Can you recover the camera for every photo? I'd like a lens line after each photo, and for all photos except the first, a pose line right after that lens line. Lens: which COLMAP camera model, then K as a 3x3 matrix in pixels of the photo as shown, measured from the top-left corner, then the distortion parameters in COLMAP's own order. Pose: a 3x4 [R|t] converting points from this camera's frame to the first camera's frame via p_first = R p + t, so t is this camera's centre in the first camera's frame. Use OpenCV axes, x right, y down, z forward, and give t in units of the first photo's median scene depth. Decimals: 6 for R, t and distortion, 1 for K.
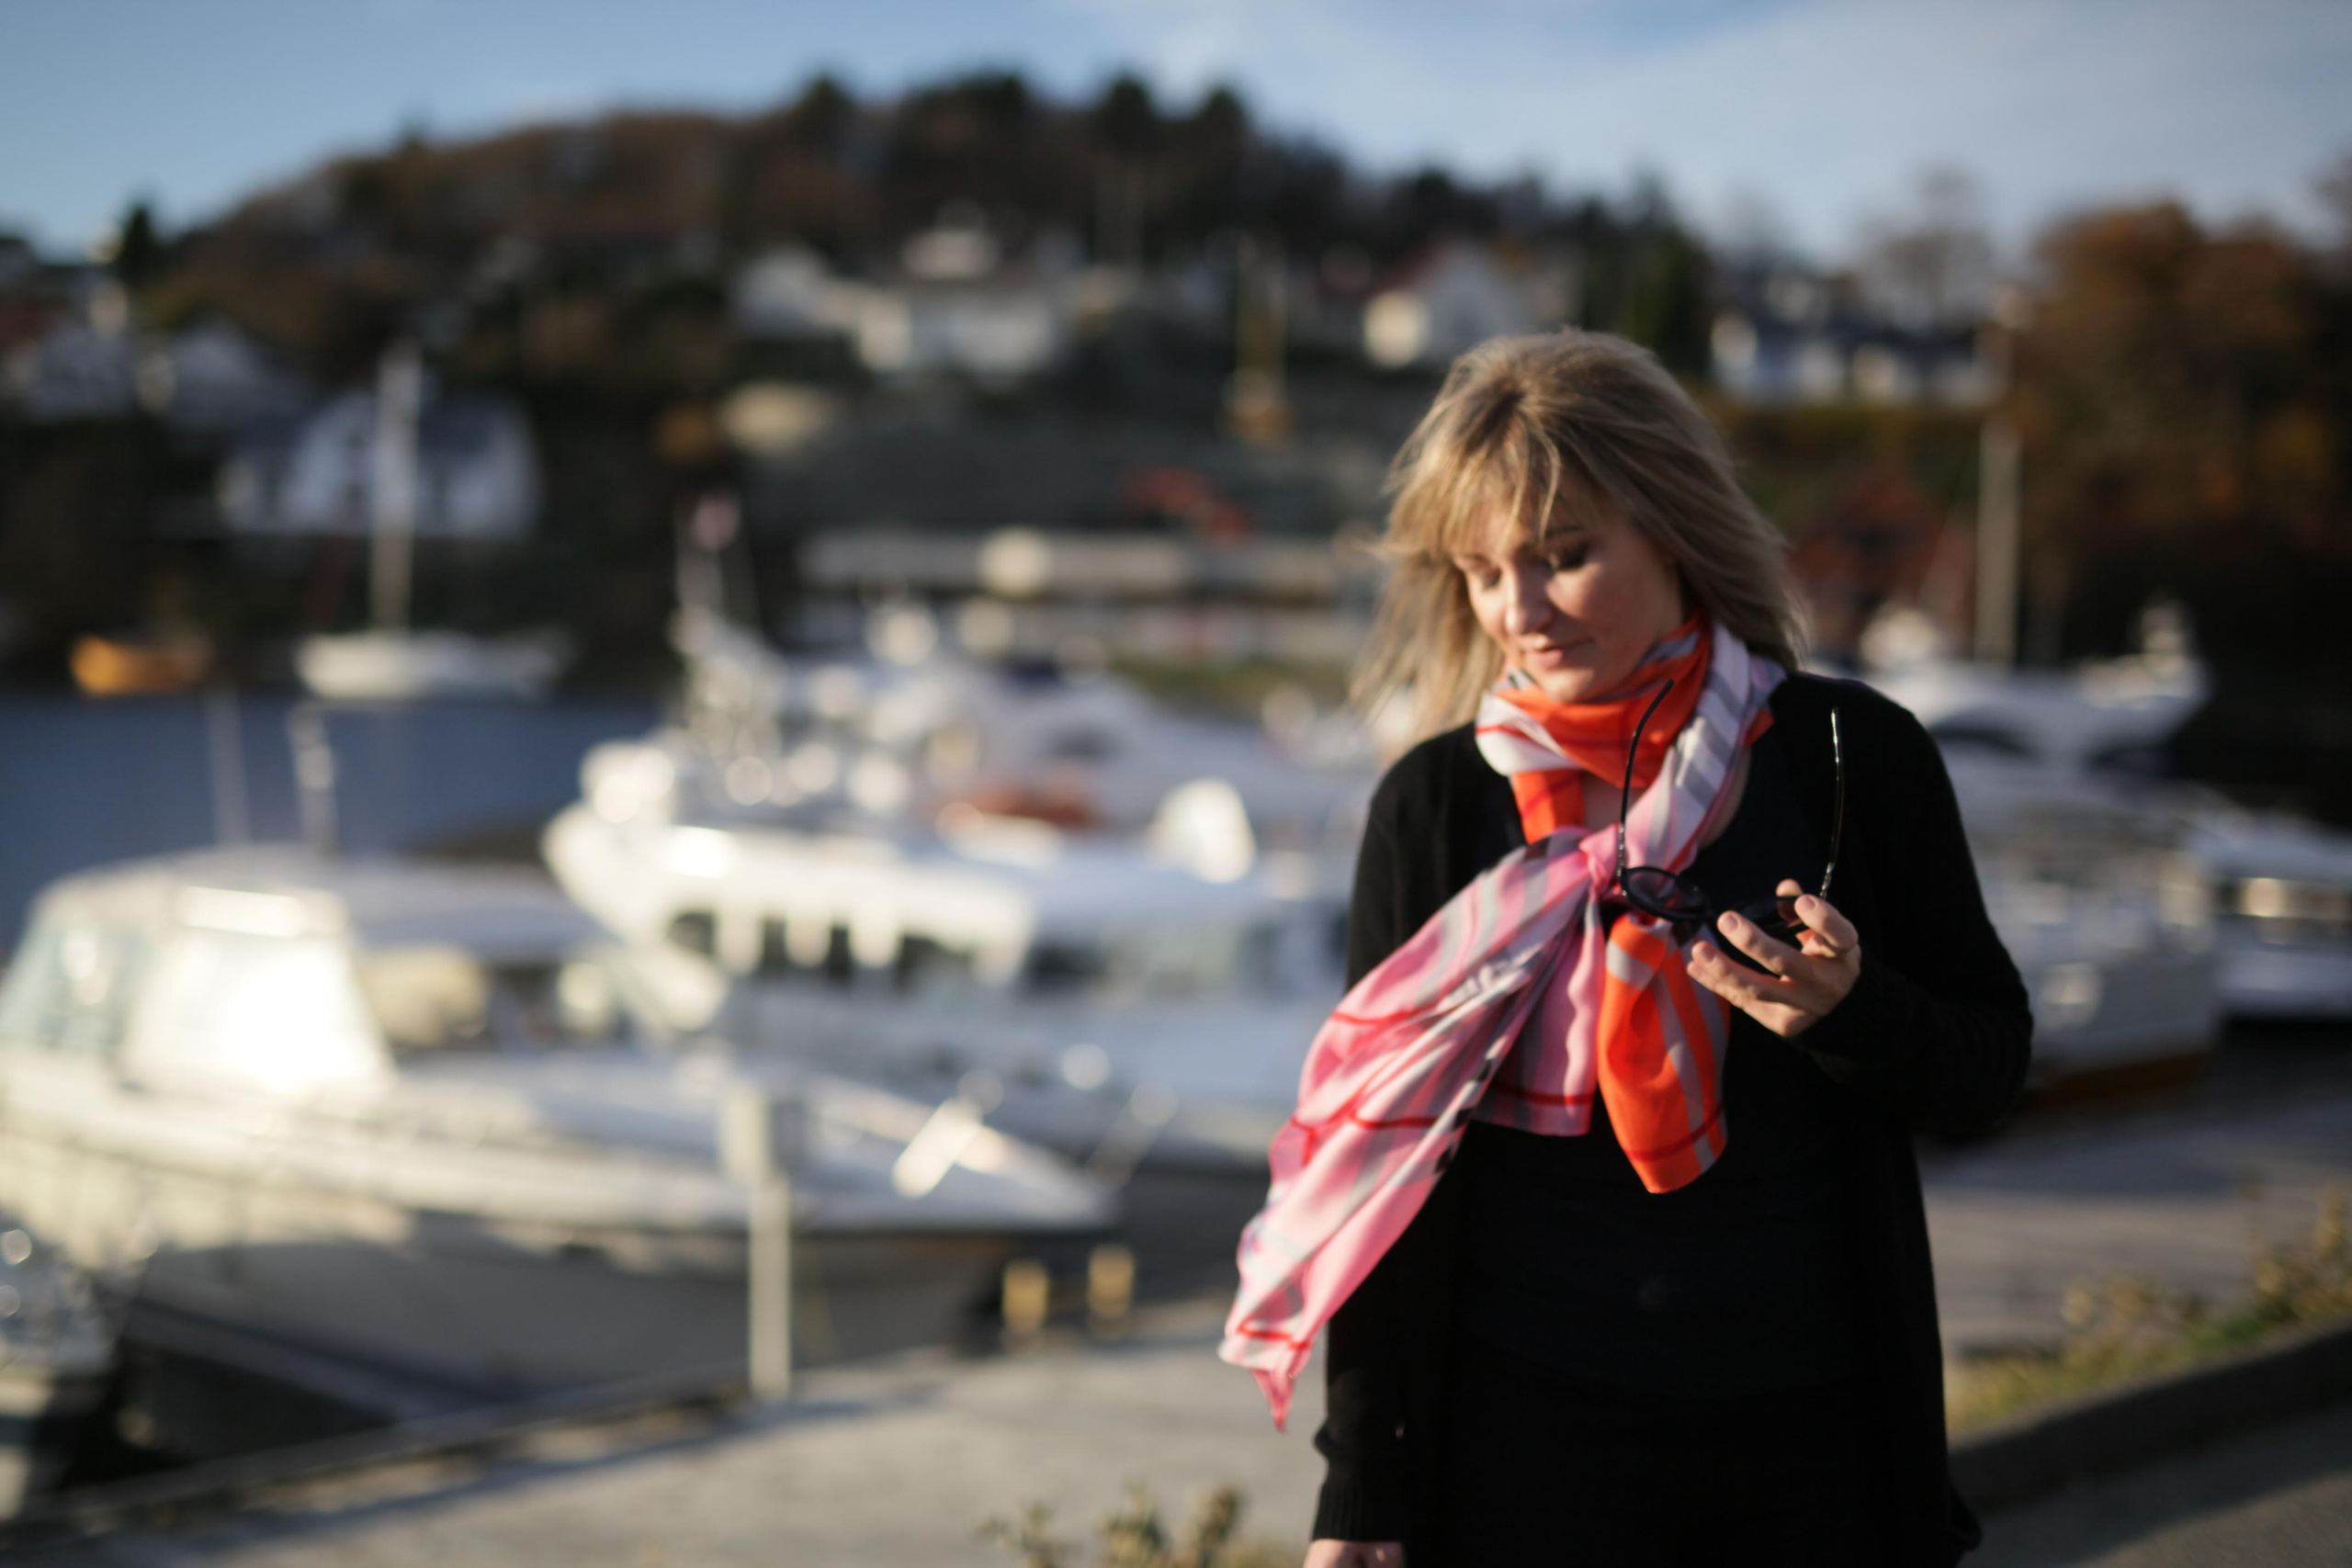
lens RADIAL K [[3357.1, 0, 1159.5], [0, 3357.1, 791.2], [0, 0, 1]] dist [0.028001, -0.038142]
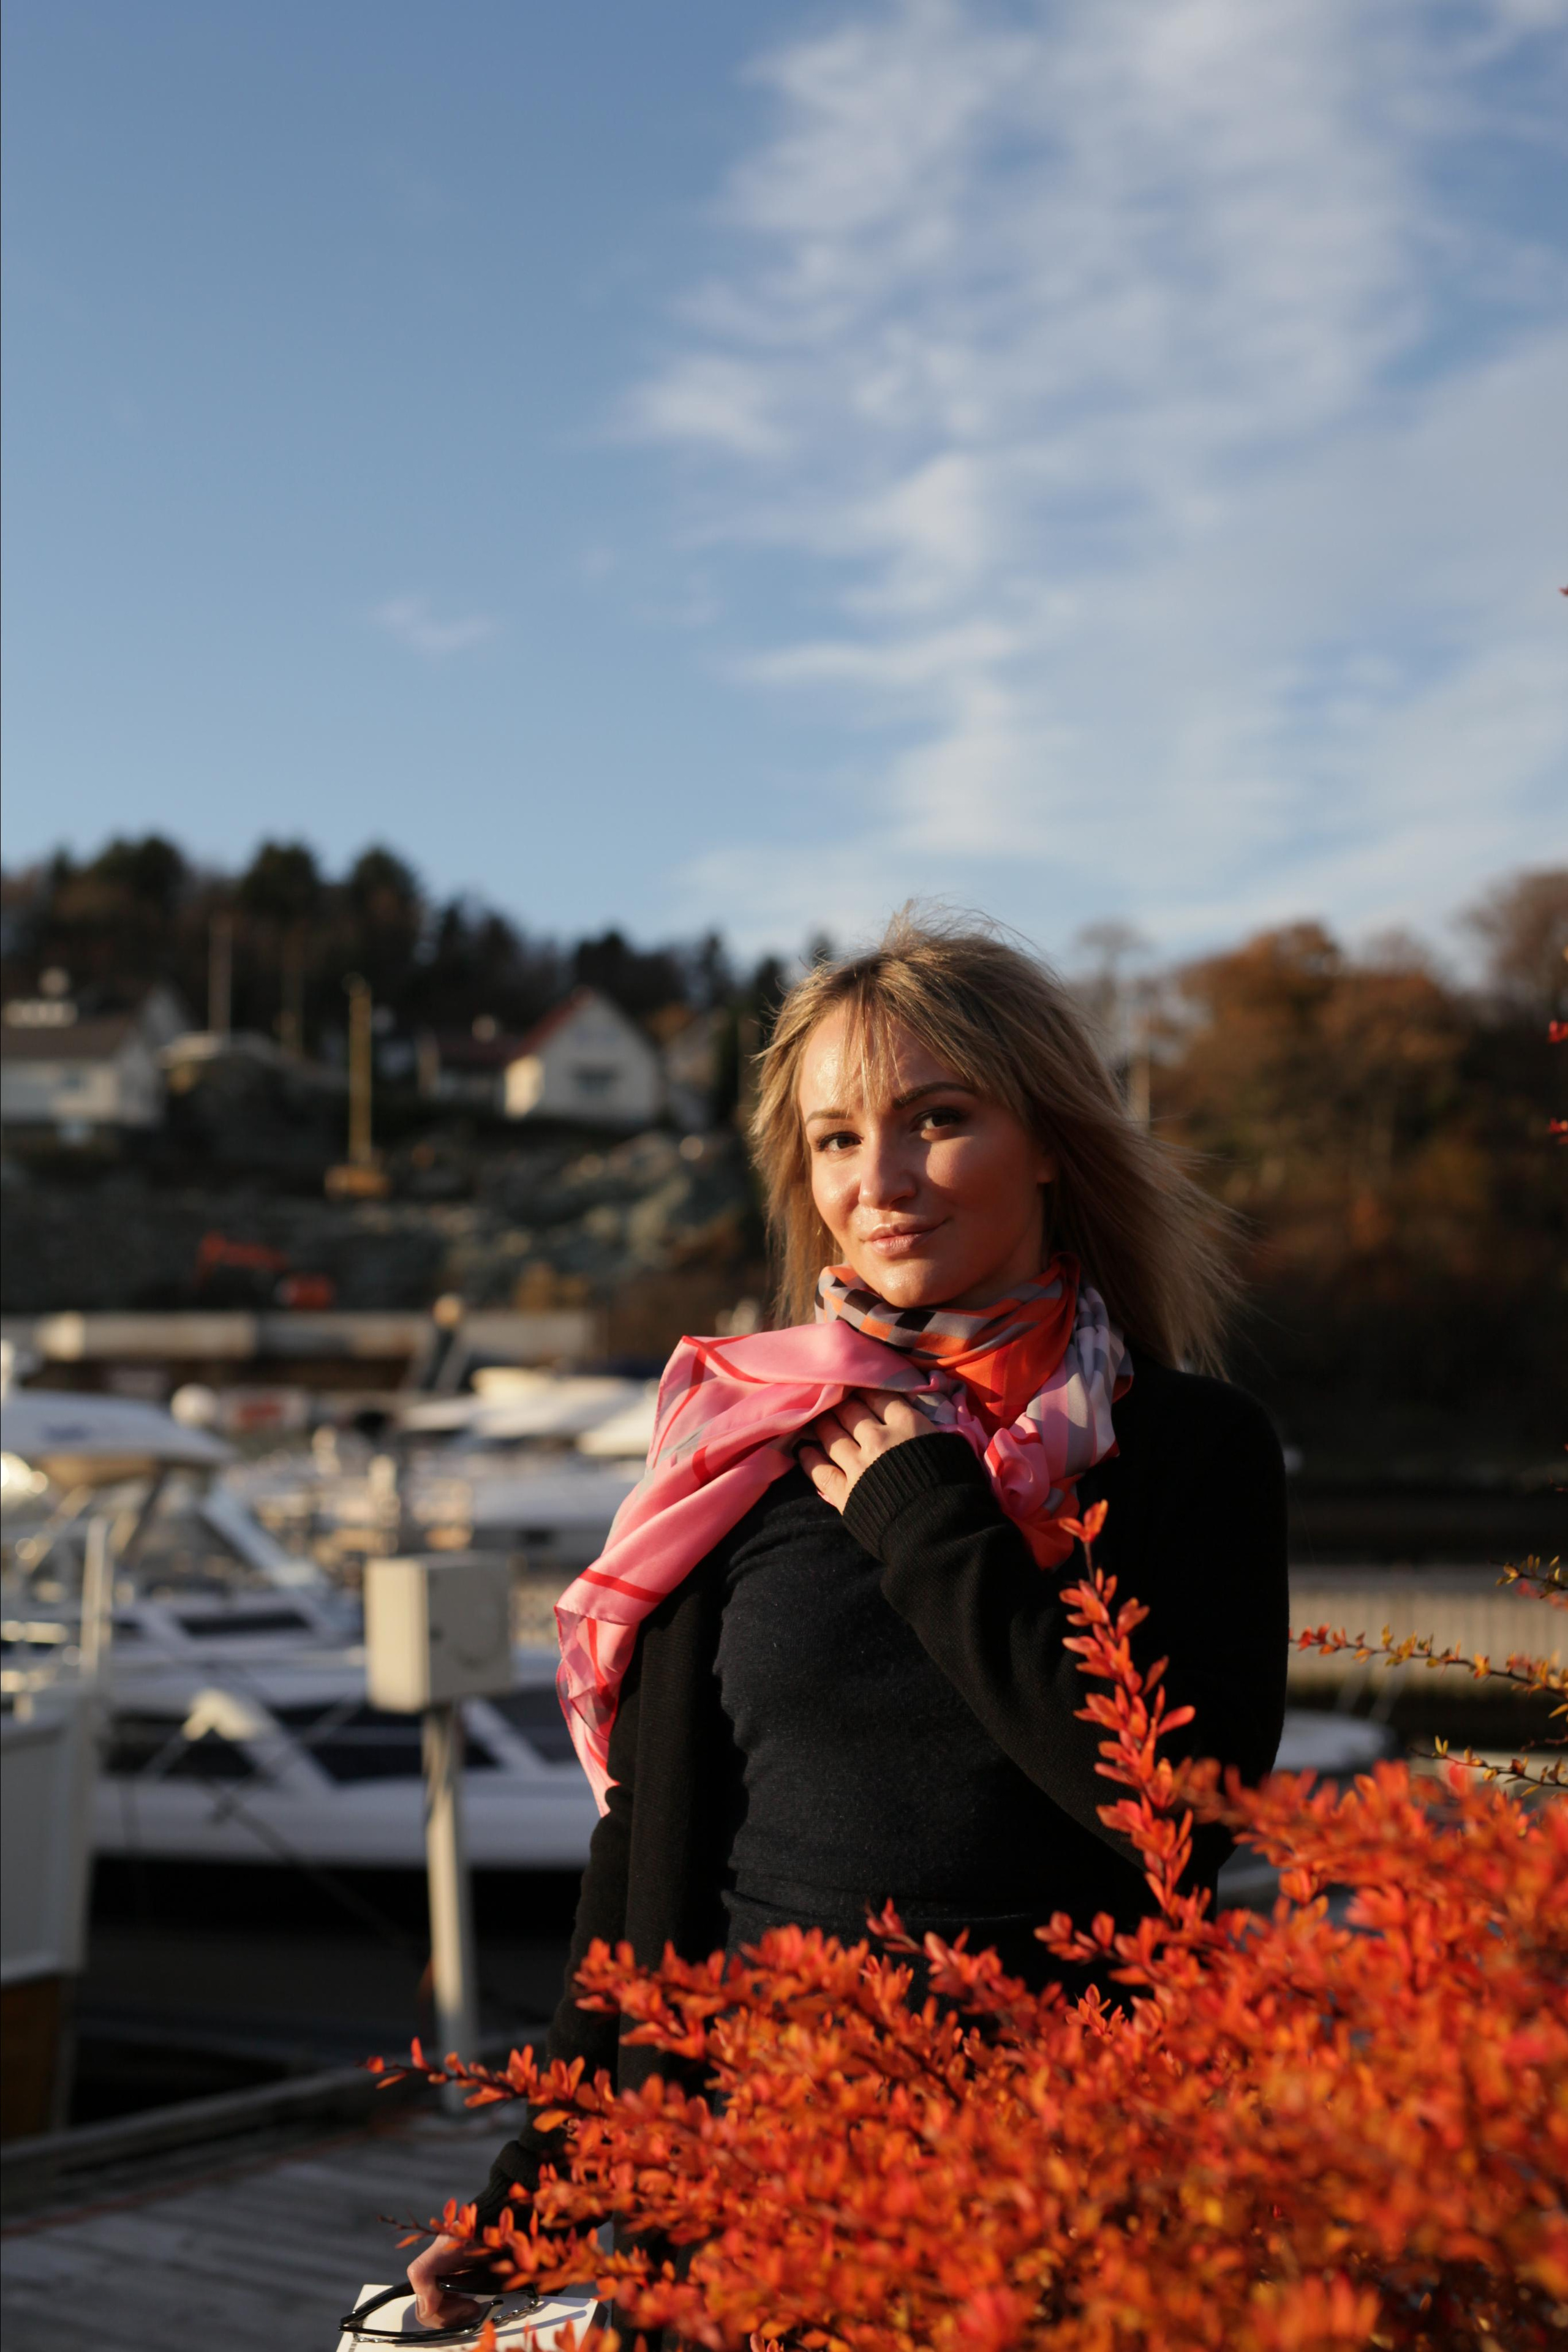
lens RADIAL K [[3266.9, 0, 784.0], [0, 3266.9, 1176.0], [0, 0, 1]] dist [-0.027587, 0.028813]
pose [[0.994946, -0.019224, 0.098549, 0.061896], [0.031686, 0.991462, -0.126490, 0.005428], [-0.095276, 0.128973, 0.987060, 0.118068]]
